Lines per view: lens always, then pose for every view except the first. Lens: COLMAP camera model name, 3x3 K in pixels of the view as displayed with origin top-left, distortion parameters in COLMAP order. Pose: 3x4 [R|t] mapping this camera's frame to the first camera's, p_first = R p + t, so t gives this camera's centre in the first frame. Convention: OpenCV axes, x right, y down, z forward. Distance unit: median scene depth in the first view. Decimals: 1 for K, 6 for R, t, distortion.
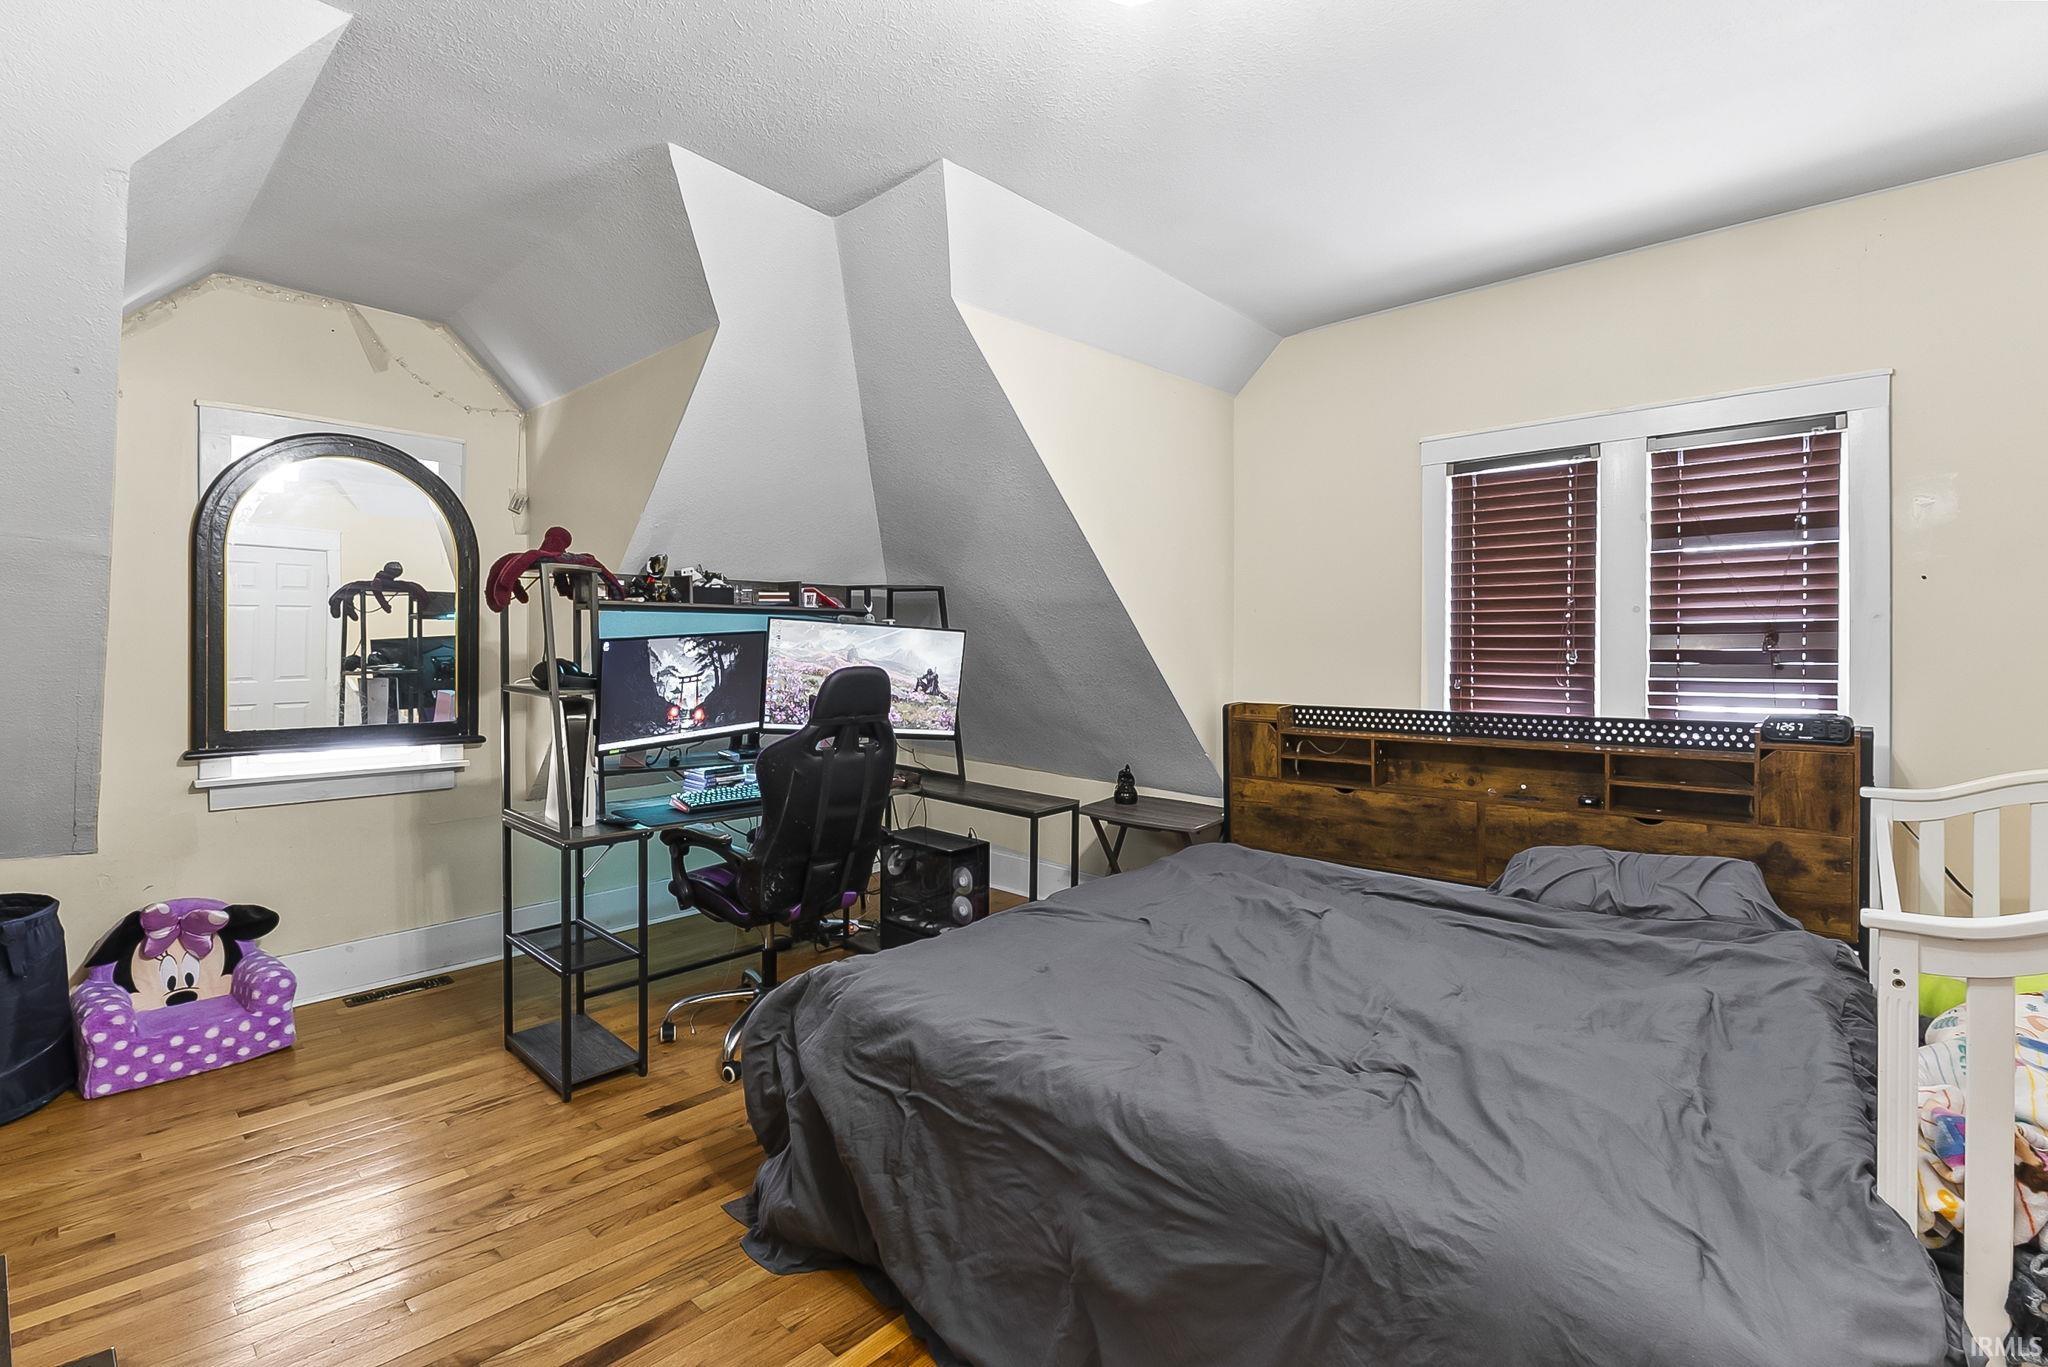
lens RADIAL K [[924.3, 0, 1012.9], [0, 924.3, 702.1], [0, 0, 1]] dist [-0.001391, -0.000915]
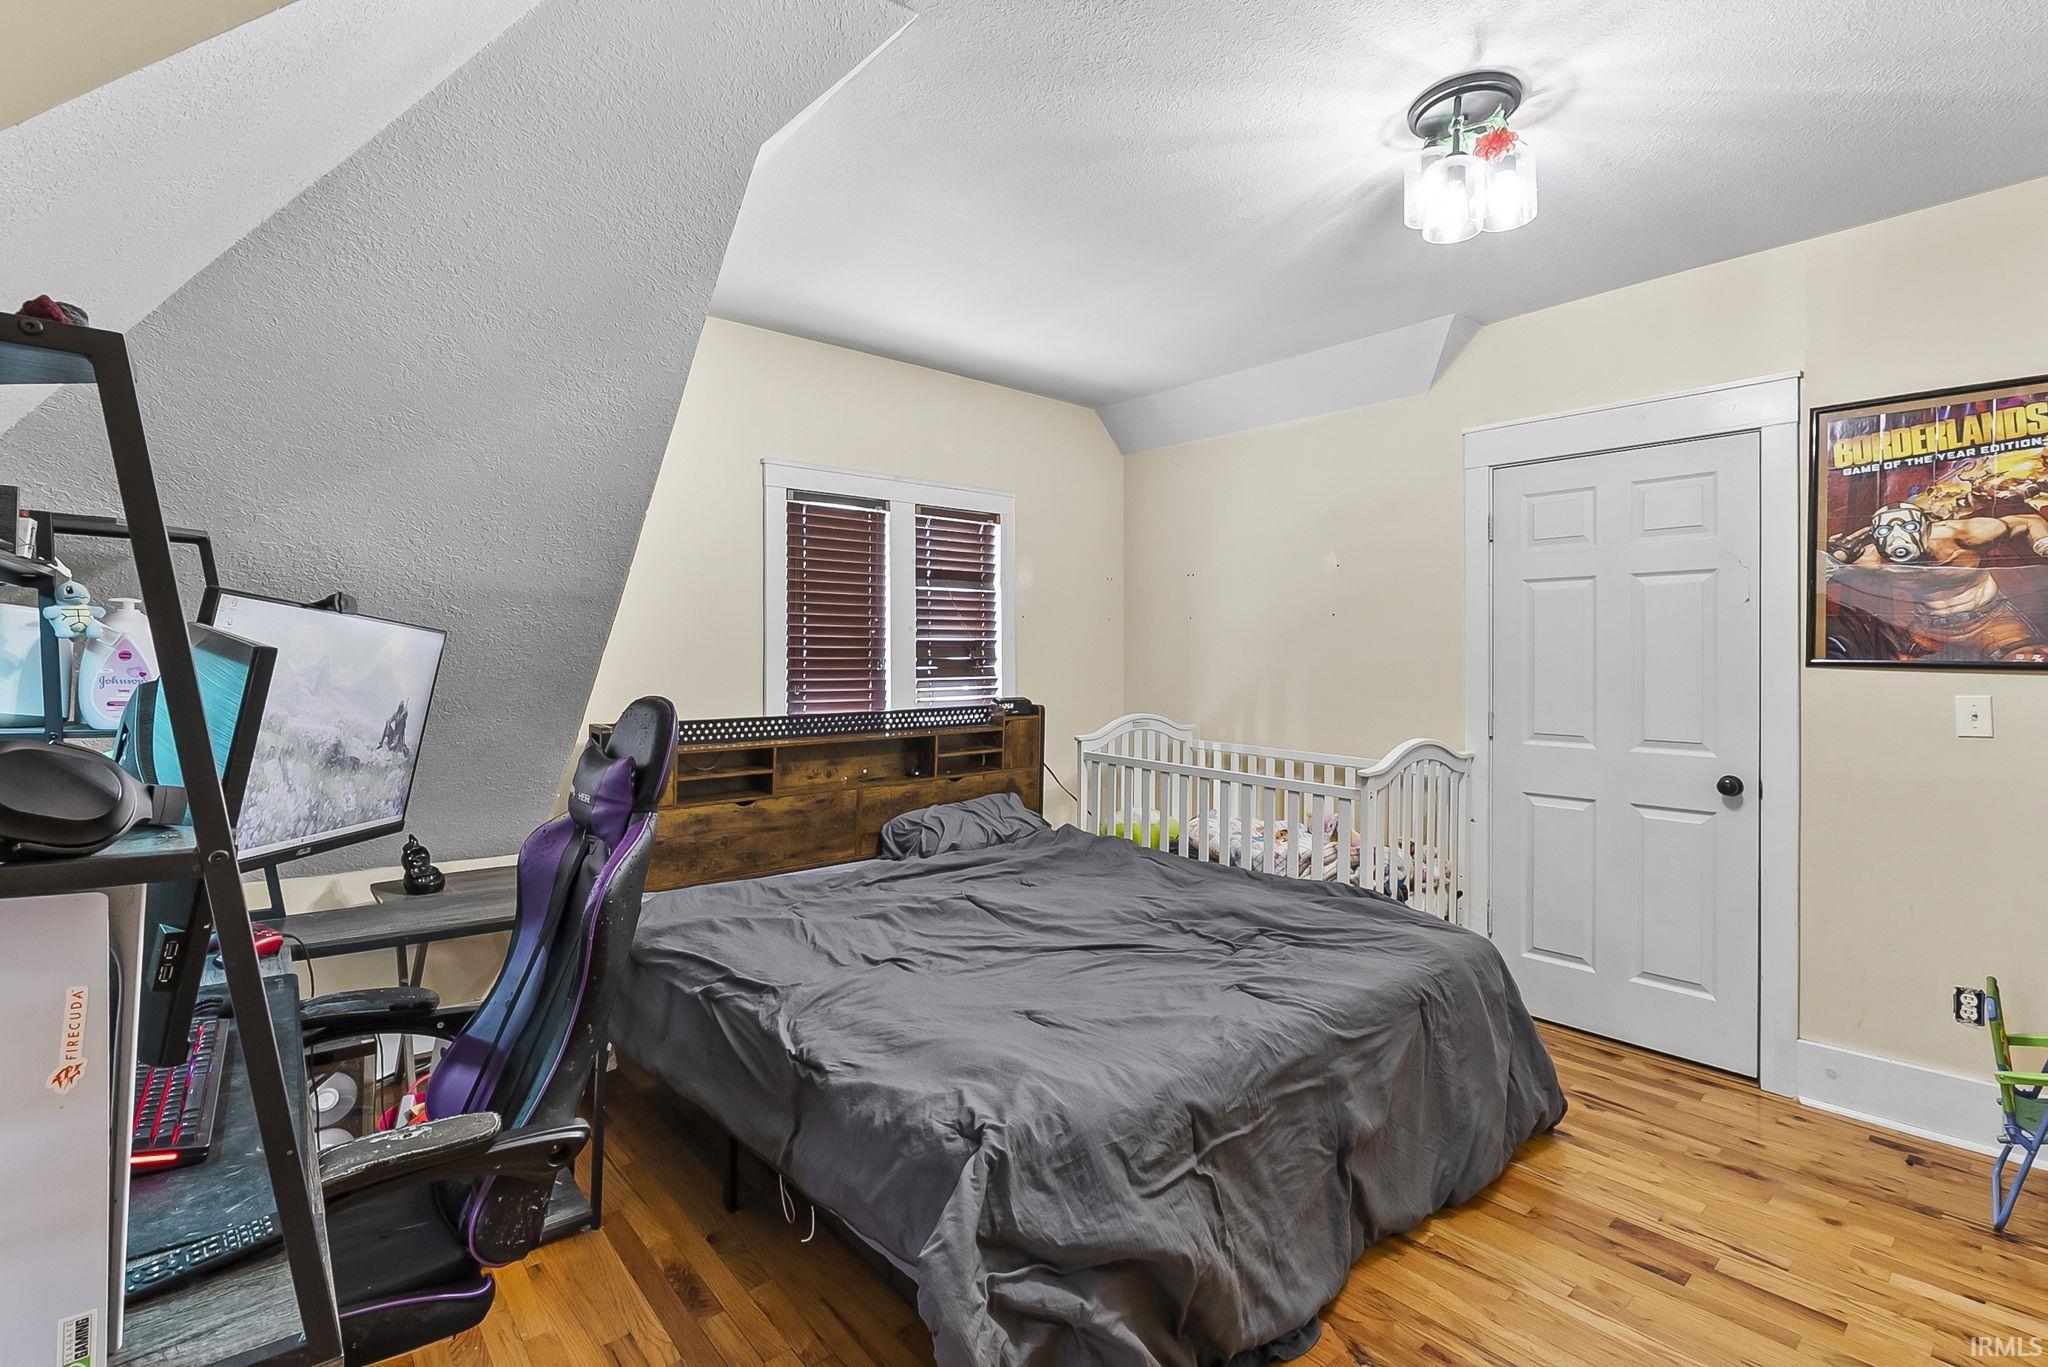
lens RADIAL K [[924.3, 0, 1012.9], [0, 924.3, 702.1], [0, 0, 1]] dist [-0.001391, -0.000915]
pose [[0.120713, -0.051003, 0.991376, -0.611909], [0.052893, 0.997591, 0.044882, -0.042883], [-0.991277, 0.047019, 0.123119, 0.635603]]
